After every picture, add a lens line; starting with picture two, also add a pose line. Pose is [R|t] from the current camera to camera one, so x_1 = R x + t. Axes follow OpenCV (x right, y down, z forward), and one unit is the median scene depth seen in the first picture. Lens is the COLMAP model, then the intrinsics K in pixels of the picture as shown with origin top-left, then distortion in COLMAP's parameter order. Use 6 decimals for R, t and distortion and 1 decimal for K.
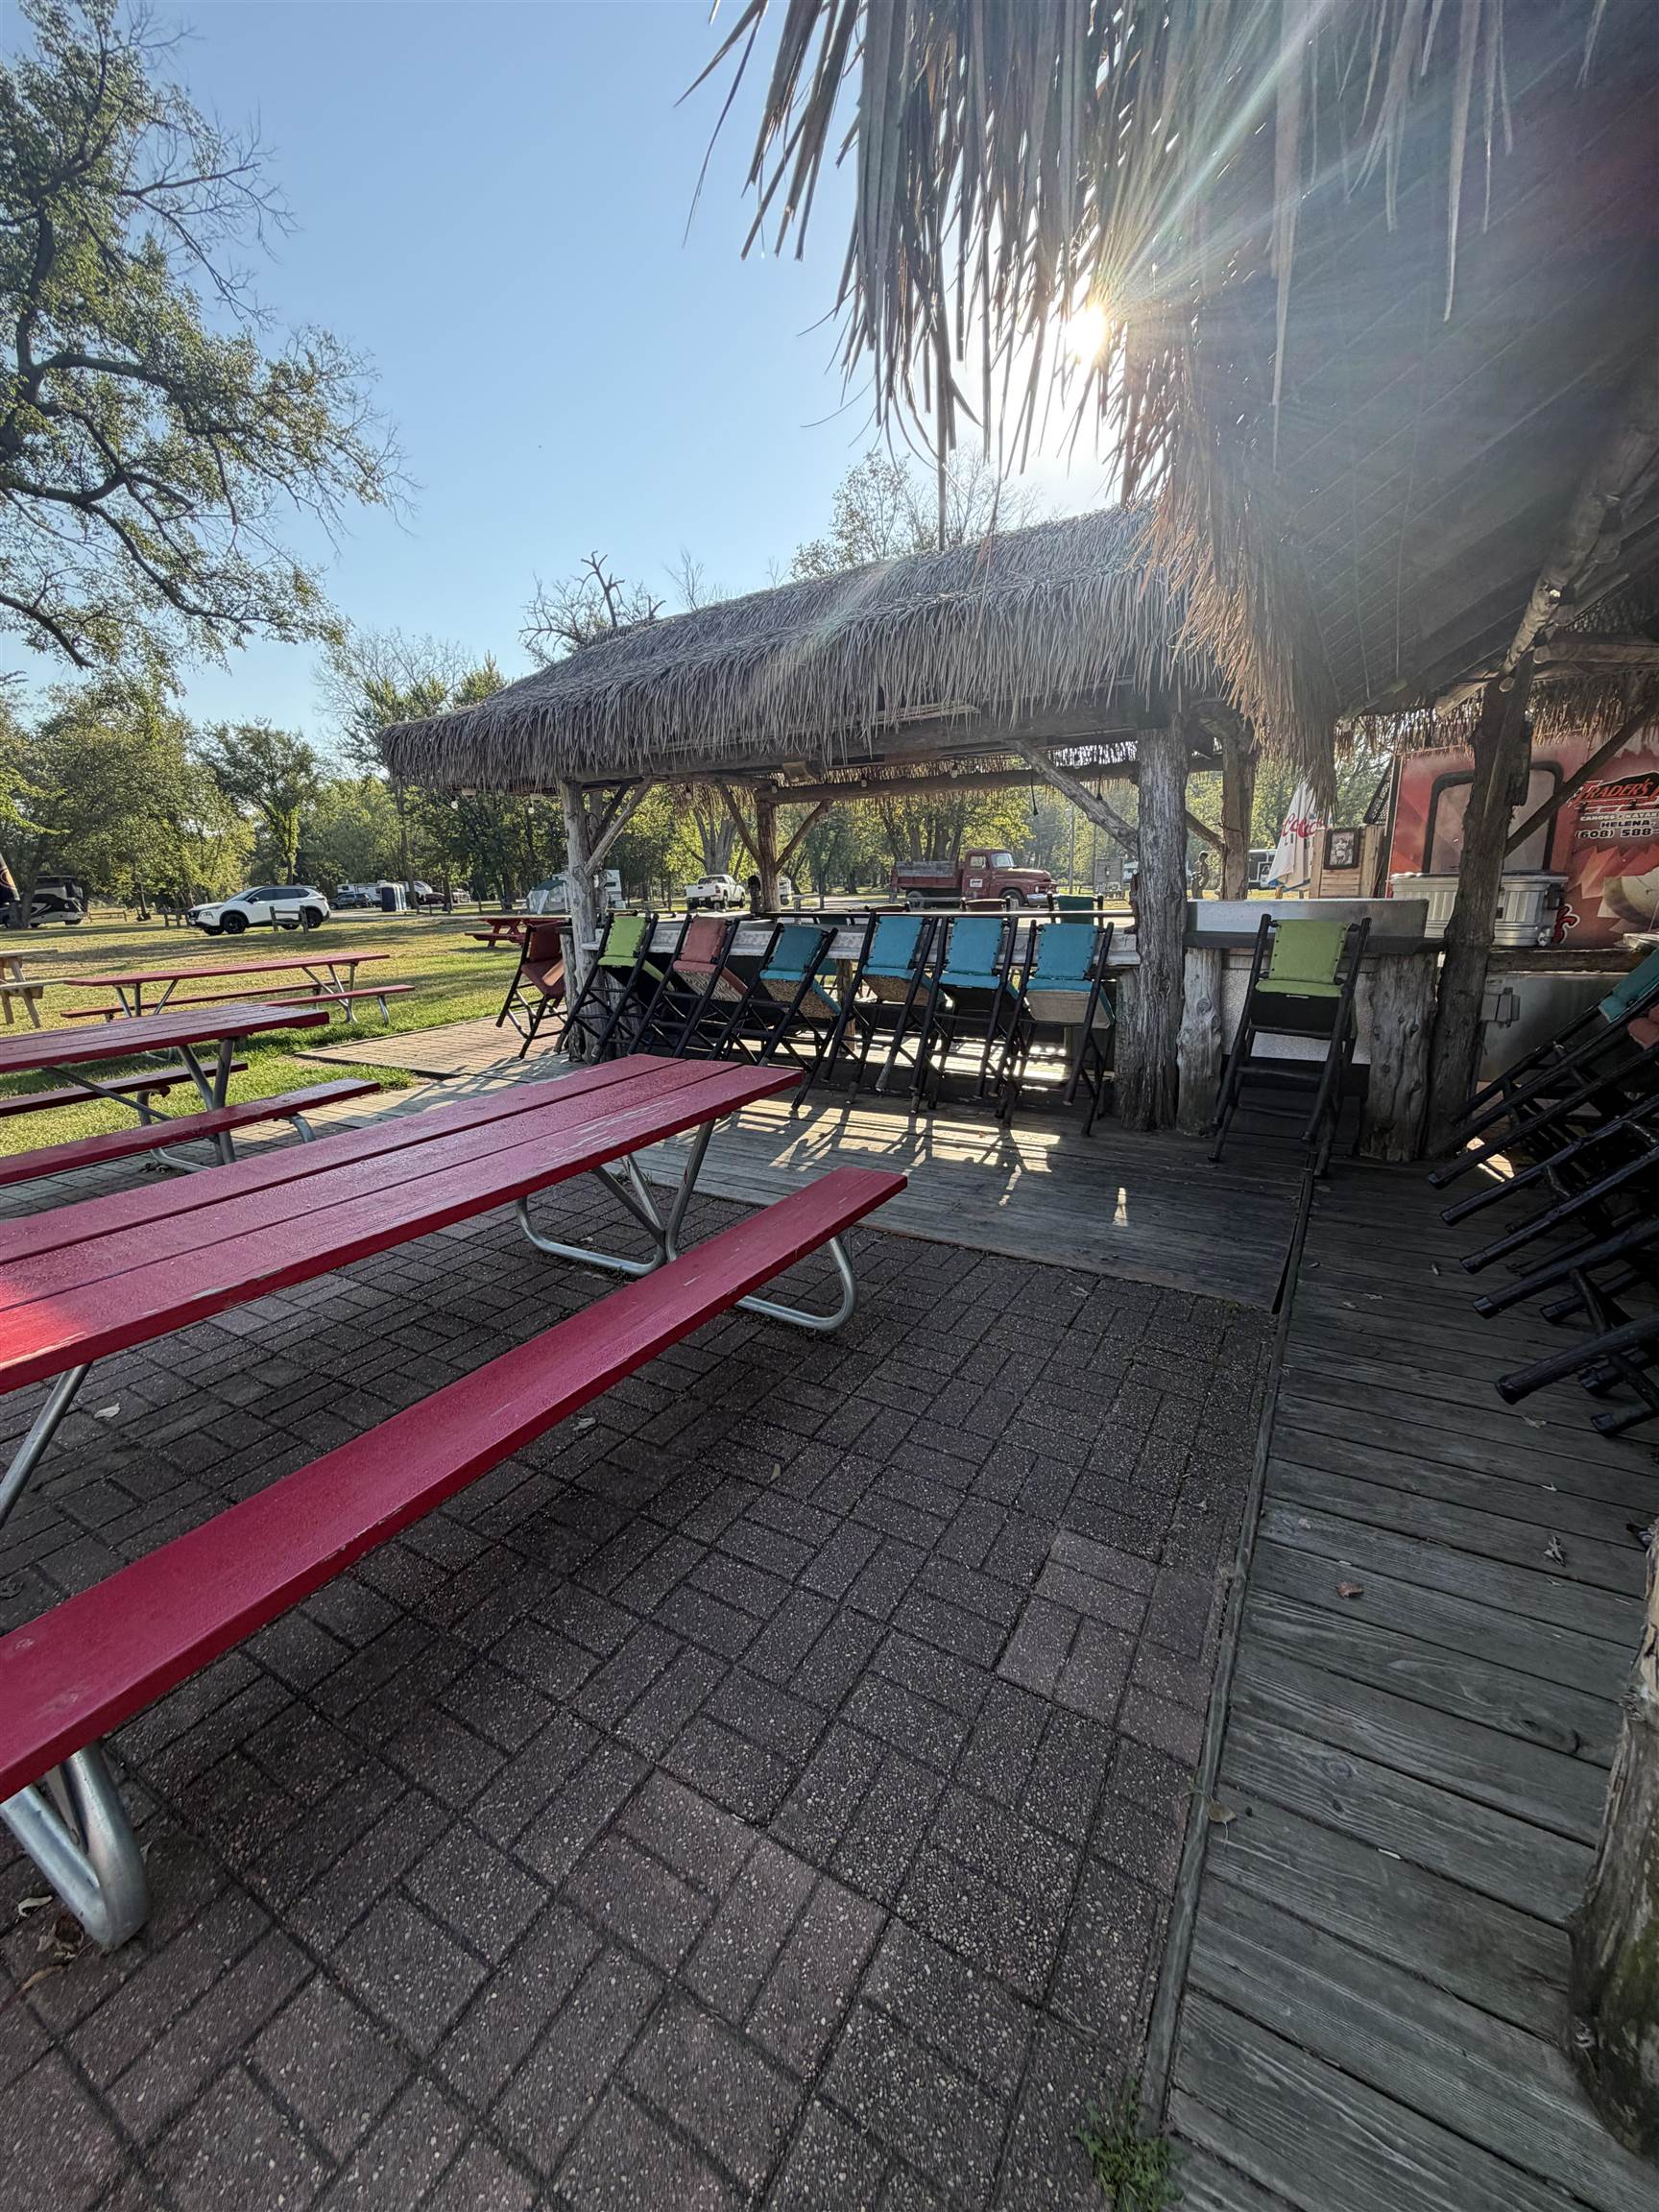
lens RADIAL K [[882.0, 0, 829.5], [0, 882.0, 1106.0], [0, 0, 1]] dist [0.000948, -0.000038]
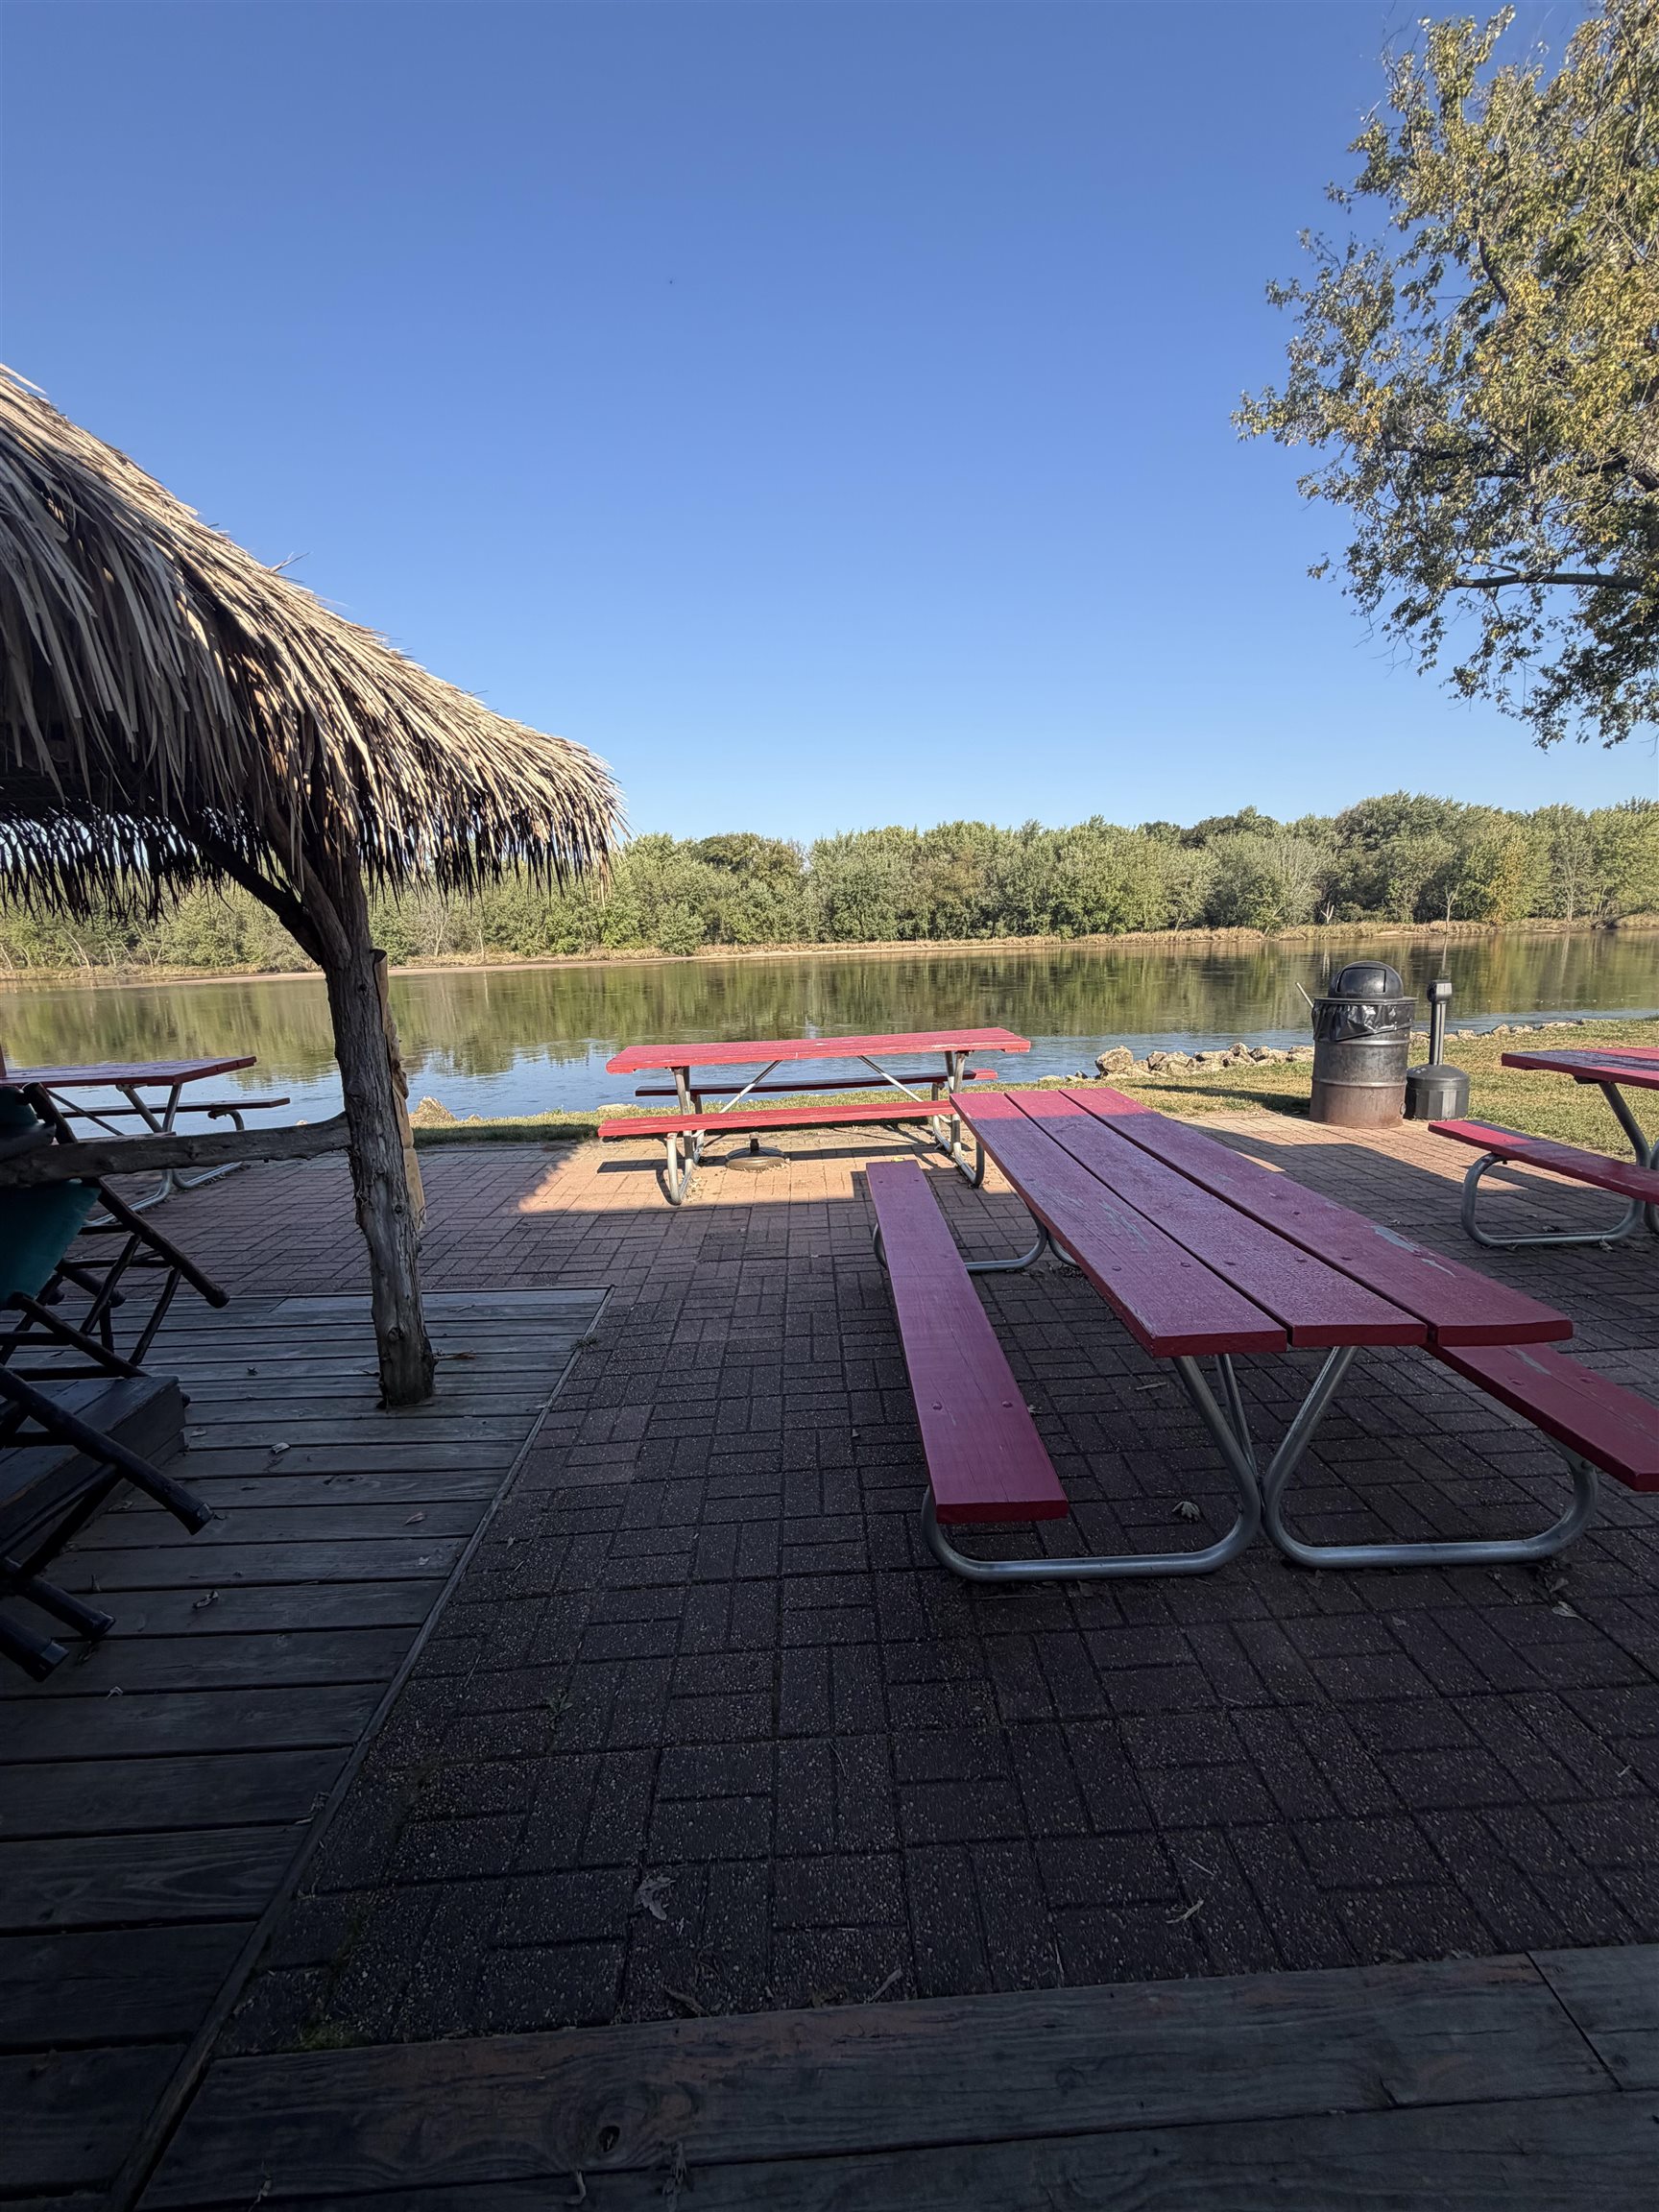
lens RADIAL K [[882.0, 0, 829.5], [0, 882.0, 1106.0], [0, 0, 1]] dist [0.000948, -0.000038]
pose [[-0.844314, 0.161740, -0.510856, 0.232696], [-0.071770, 0.910635, 0.406930, -0.223847], [0.531021, 0.380241, -0.757254, 0.766158]]
